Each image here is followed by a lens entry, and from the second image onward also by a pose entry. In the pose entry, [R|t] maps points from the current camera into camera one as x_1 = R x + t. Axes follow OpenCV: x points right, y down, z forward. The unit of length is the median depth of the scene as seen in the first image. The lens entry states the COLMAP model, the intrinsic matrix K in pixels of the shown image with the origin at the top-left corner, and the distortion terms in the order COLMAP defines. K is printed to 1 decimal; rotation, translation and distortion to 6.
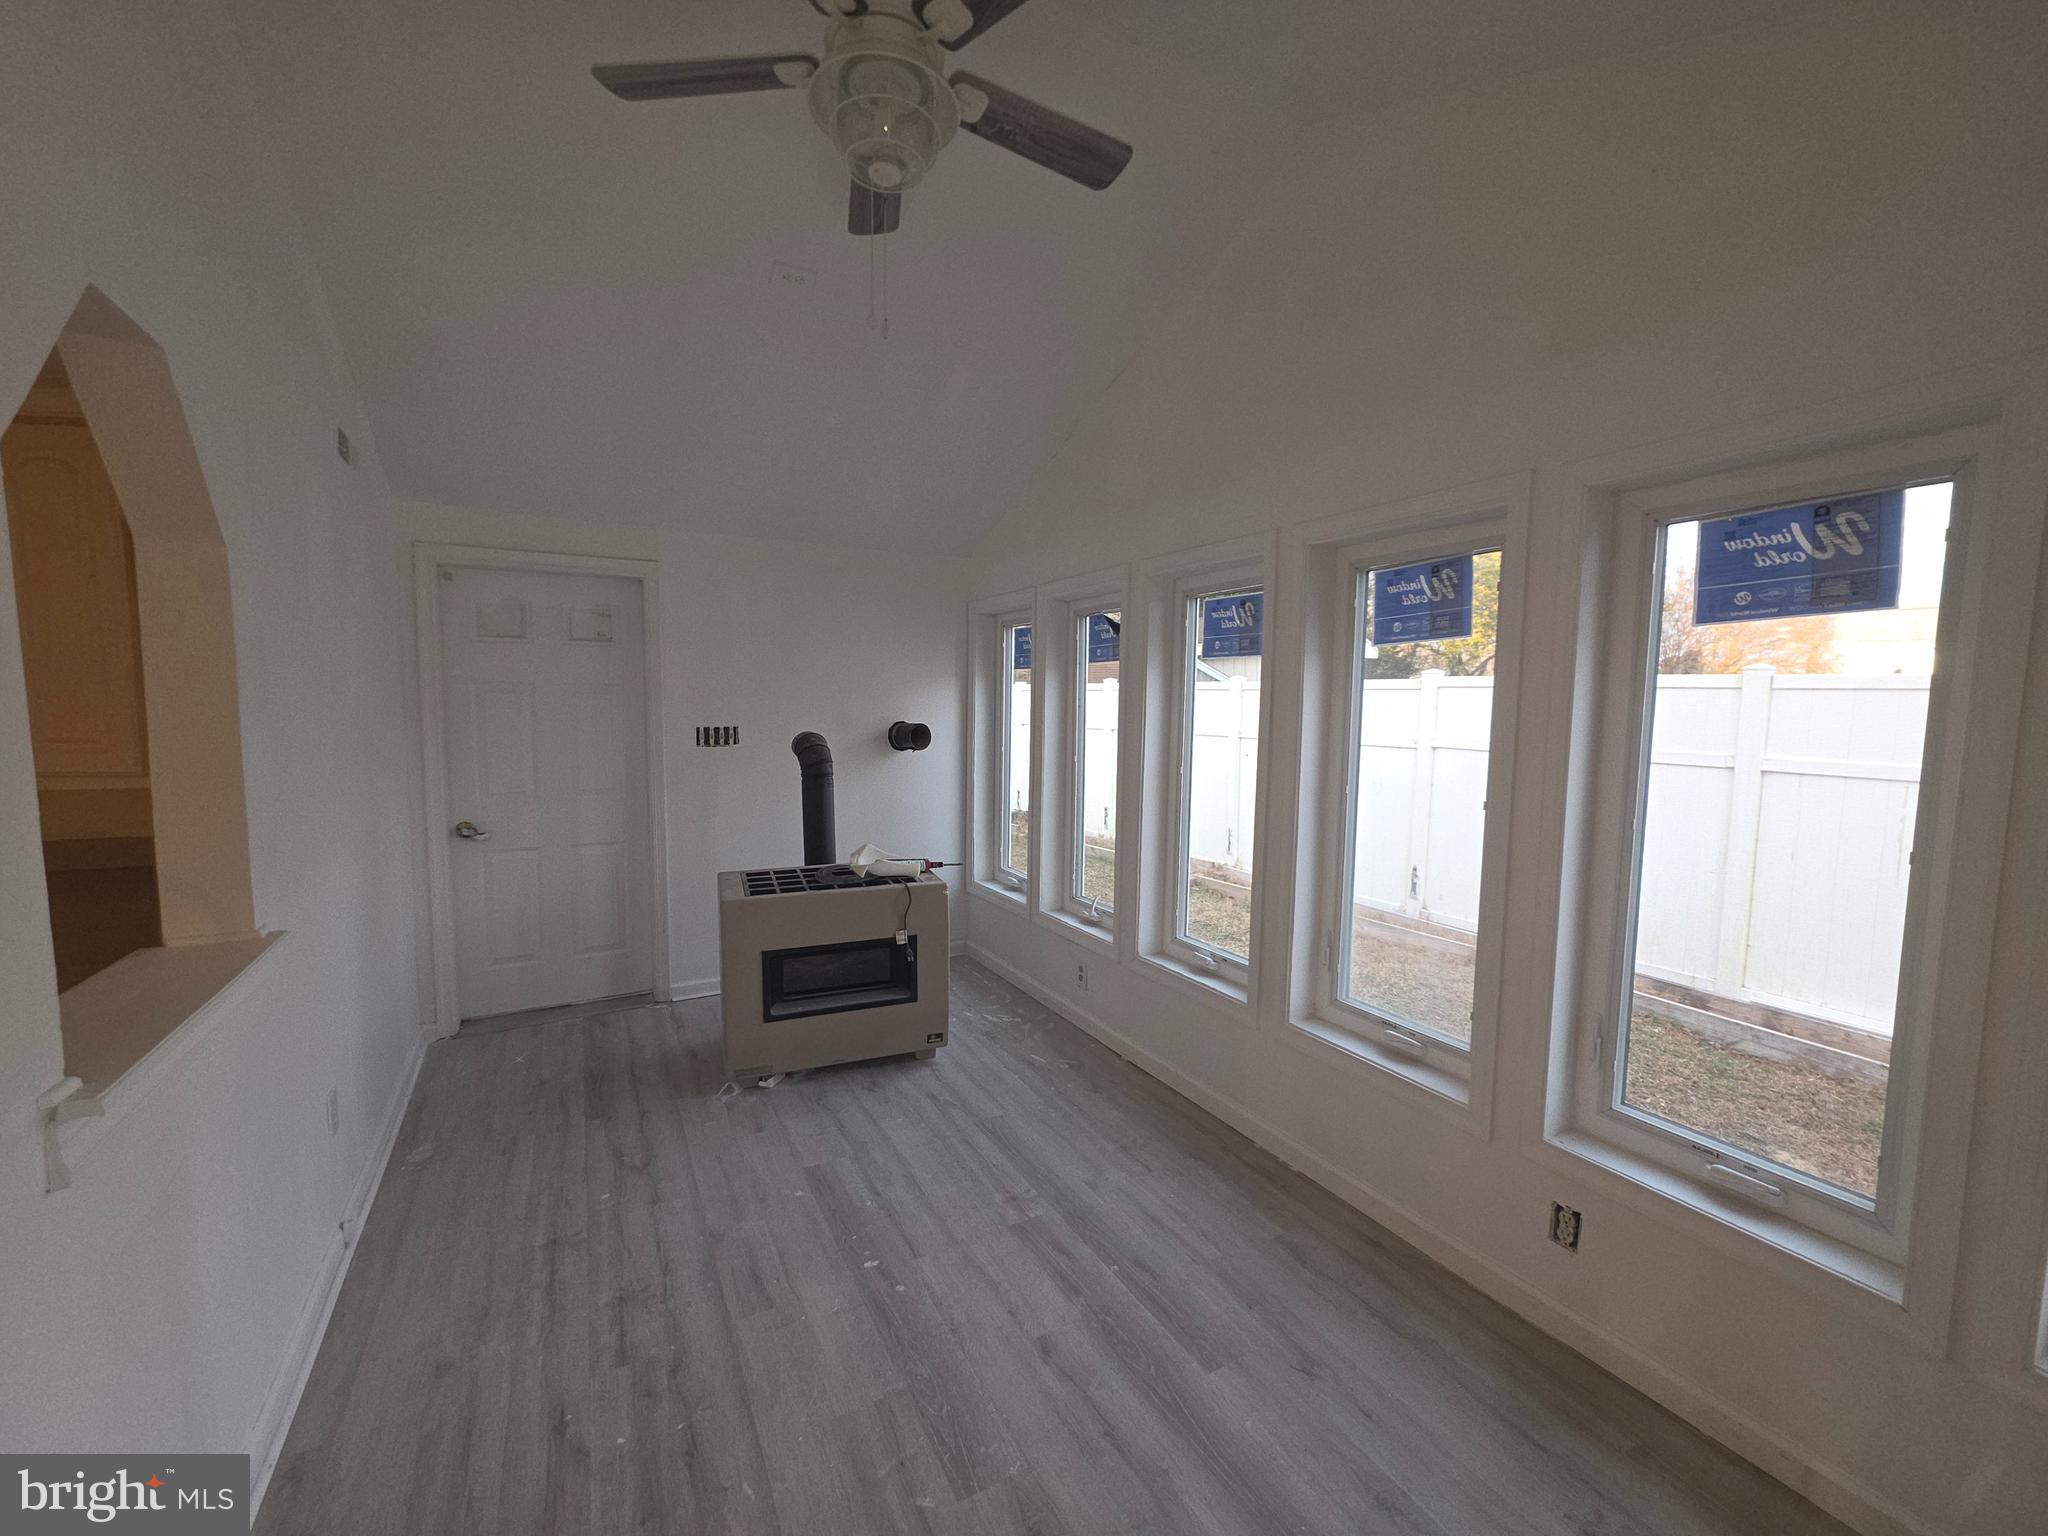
lens RADIAL K [[806.8, 0, 1019.7], [0, 806.8, 766.3], [0, 0, 1]] dist [-0.000480, 0.000307]
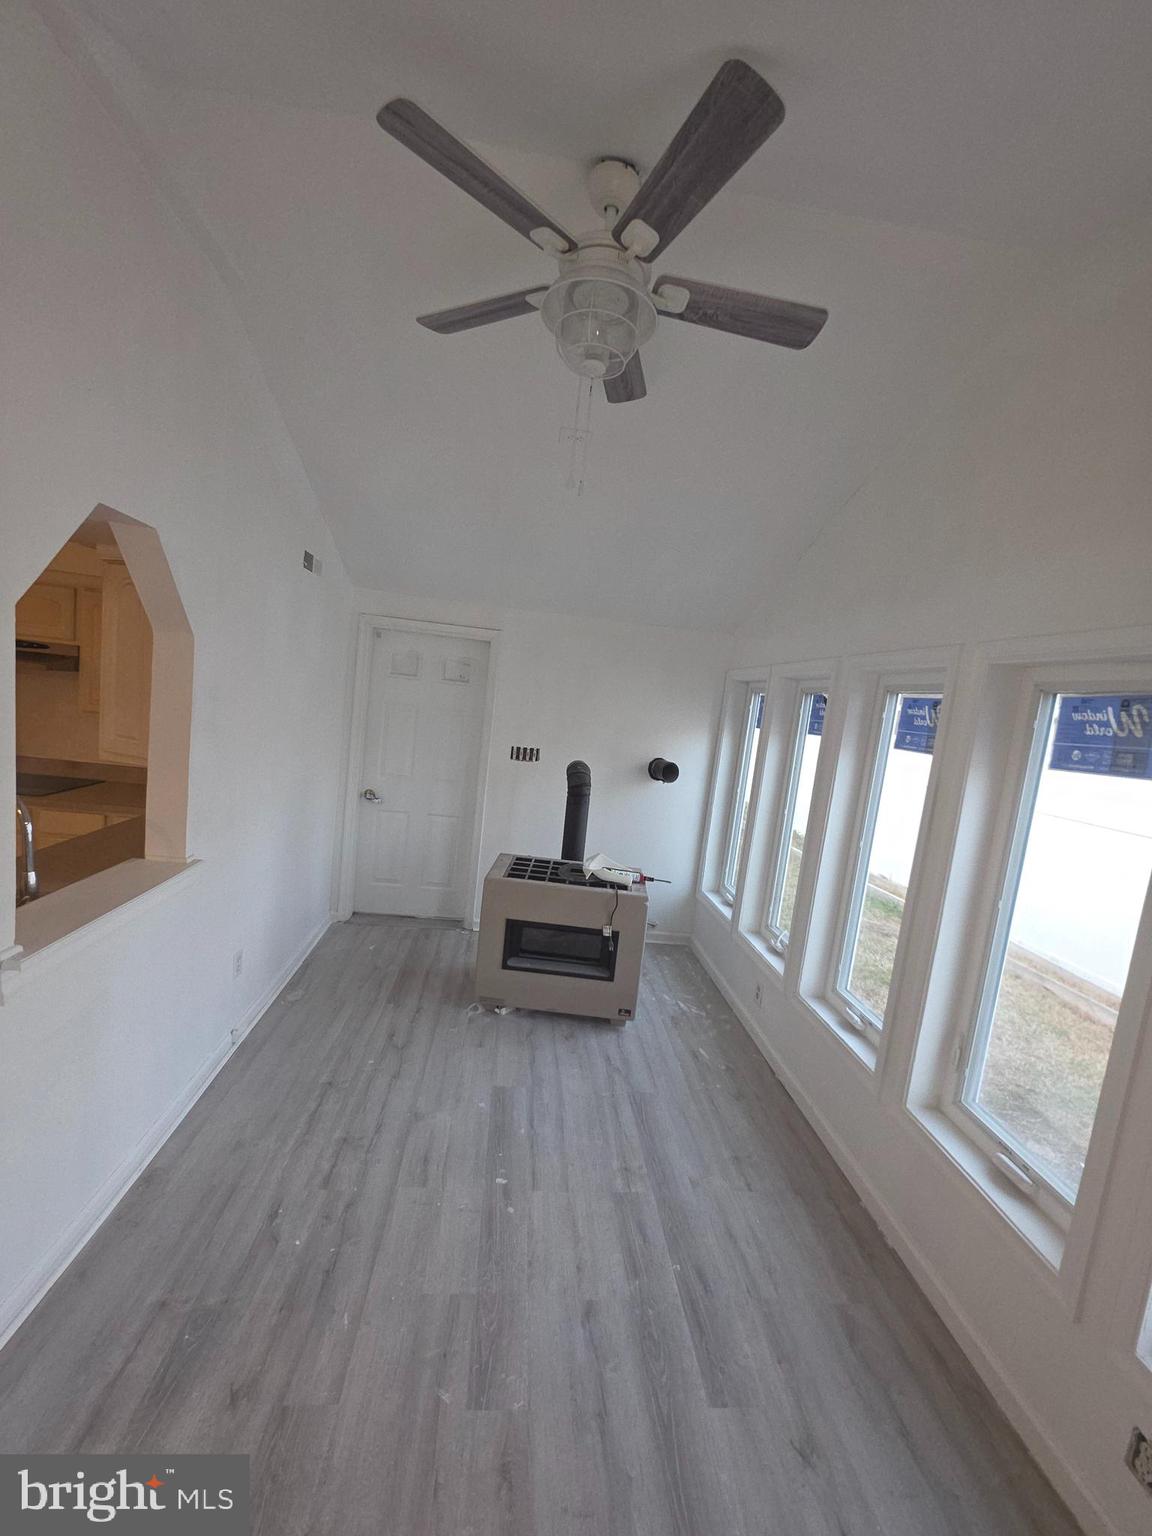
lens RADIAL K [[605.1, 0, 573.8], [0, 605.1, 765.0], [0, 0, 1]] dist [-0.000480, 0.000307]
pose [[0.913005, 0.134790, -0.385037, 0.175896], [-0.135144, 0.990477, 0.026280, -0.088007], [0.384913, 0.028042, 0.922527, 0.080647]]
